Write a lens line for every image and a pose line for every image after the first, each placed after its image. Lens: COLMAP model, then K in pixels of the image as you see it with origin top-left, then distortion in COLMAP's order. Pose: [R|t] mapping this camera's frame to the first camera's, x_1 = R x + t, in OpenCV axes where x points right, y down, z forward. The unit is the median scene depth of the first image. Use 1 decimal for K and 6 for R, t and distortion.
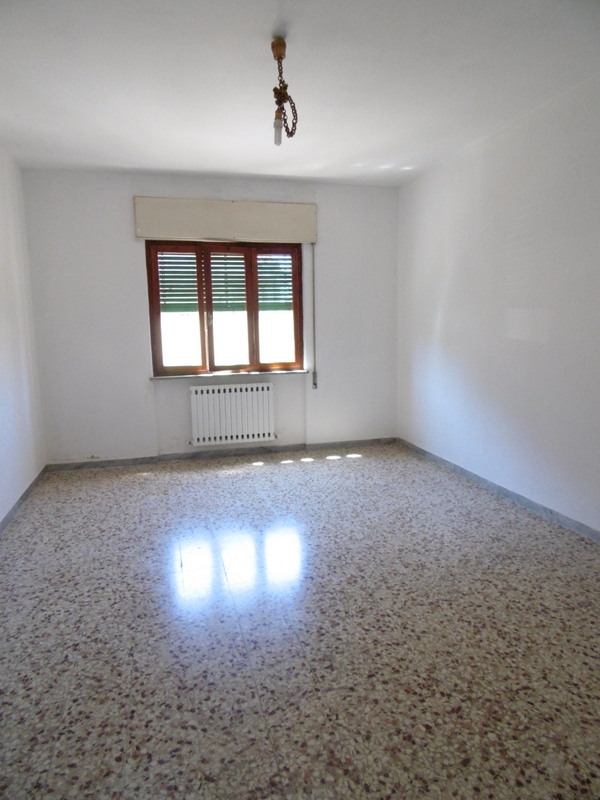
lens RADIAL K [[509.1, 0, 300.0], [0, 509.1, 400.0], [0, 0, 1]] dist [-0.000714, -0.004322]
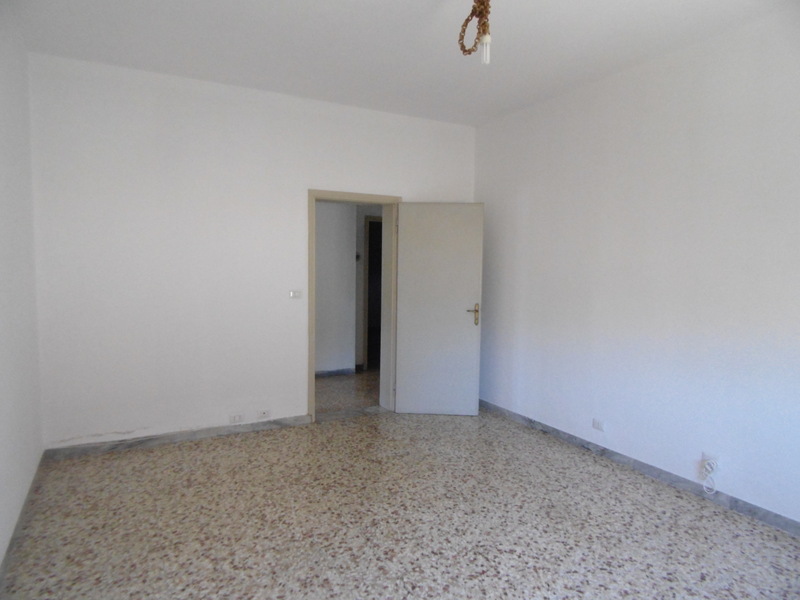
lens RADIAL K [[509.1, 0, 400.0], [0, 509.1, 300.0], [0, 0, 1]] dist [-0.000714, -0.004322]
pose [[-0.971592, 0.021032, -0.235725, 0.320755], [-0.033172, 0.974108, 0.223635, -0.321782], [0.234326, 0.225101, -0.945738, 1.956255]]
